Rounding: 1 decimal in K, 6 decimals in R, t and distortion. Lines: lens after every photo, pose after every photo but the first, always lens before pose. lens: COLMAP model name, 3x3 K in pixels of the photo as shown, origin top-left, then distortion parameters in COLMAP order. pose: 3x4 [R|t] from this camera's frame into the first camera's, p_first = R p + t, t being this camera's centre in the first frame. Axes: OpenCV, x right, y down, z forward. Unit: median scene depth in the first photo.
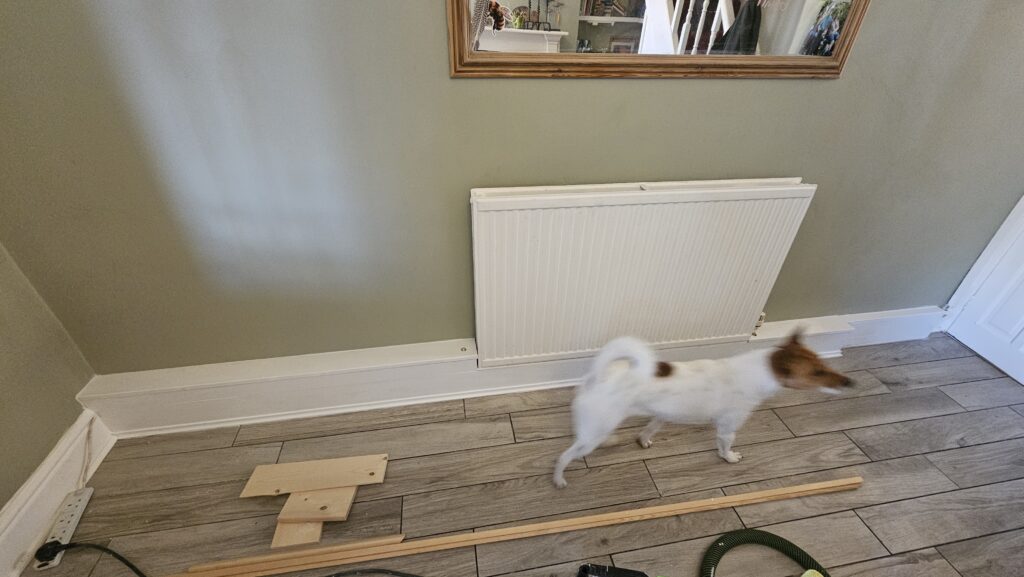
lens RADIAL K [[418.2, 0, 512.7], [0, 418.2, 286.9], [0, 0, 1]] dist [0.001636, 0.000974]
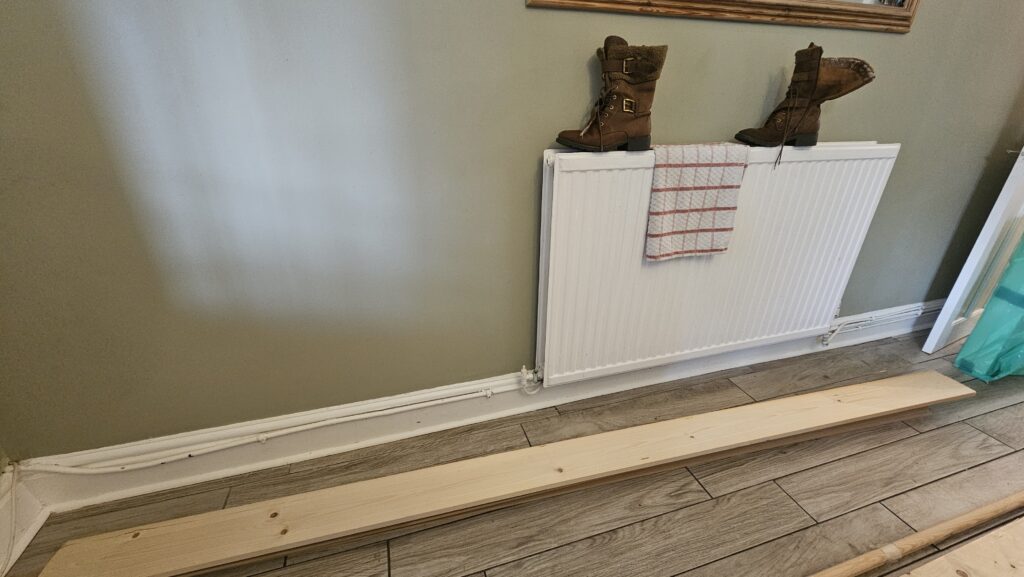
lens RADIAL K [[418.2, 0, 510.1], [0, 418.2, 289.9], [0, 0, 1]] dist [0.001636, 0.000974]
pose [[0.990283, -0.065241, 0.122817, -0.268593], [0.082750, 0.986208, -0.143342, 0.139514], [-0.111771, 0.152112, 0.982023, 0.236248]]
